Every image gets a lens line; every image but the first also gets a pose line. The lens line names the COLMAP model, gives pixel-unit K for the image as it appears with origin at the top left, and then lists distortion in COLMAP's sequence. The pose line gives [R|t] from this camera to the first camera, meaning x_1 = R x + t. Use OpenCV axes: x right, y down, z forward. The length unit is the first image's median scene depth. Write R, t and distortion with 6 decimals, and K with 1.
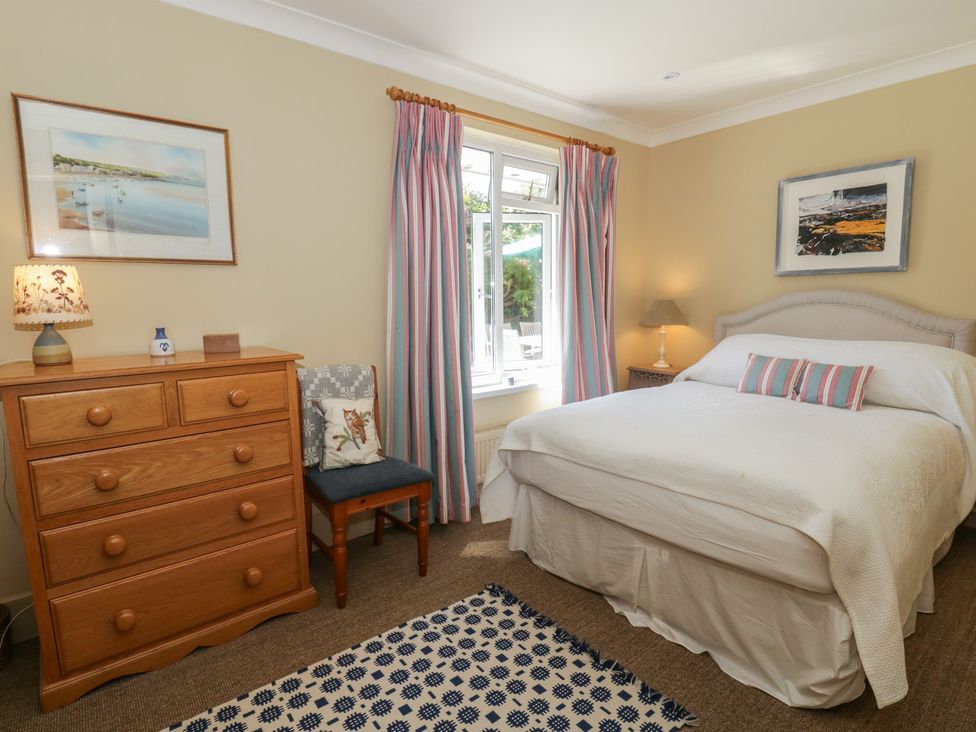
lens RADIAL K [[513.3, 0, 487.5], [0, 513.3, 364.6], [0, 0, 1]] dist [0.002362, -0.014427]
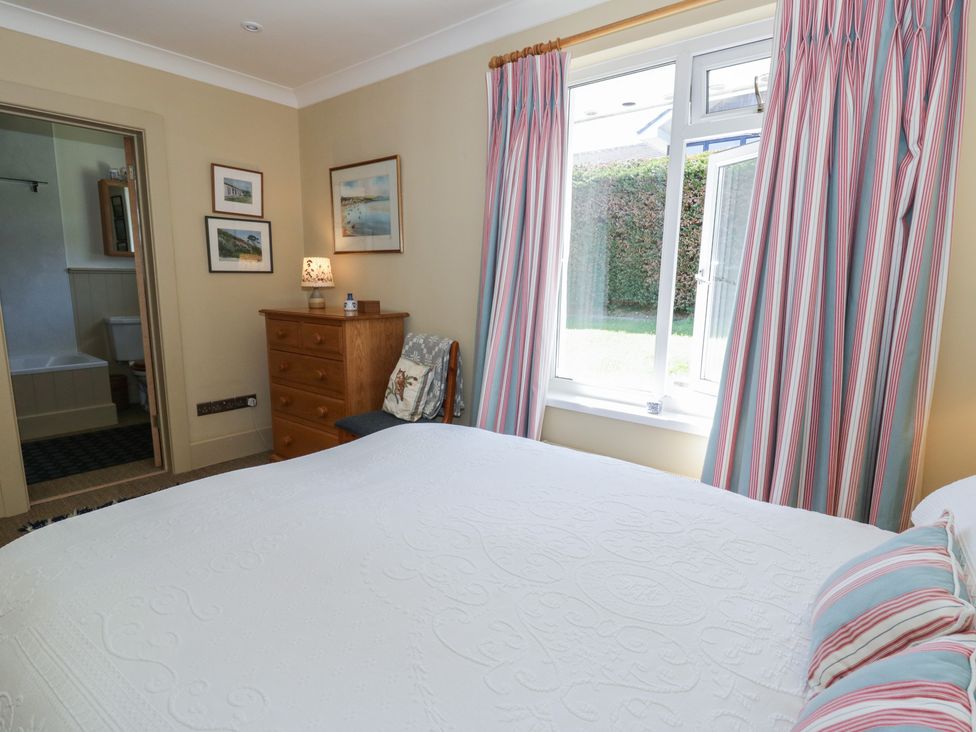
lens RADIAL K [[513.3, 0, 487.8], [0, 513.3, 363.6], [0, 0, 1]] dist [0.002362, -0.014427]
pose [[0.202296, 0.187670, -0.961174, 1.068597], [-0.136370, 0.977303, 0.162118, -0.174759], [0.969783, 0.098280, 0.223297, 1.050797]]
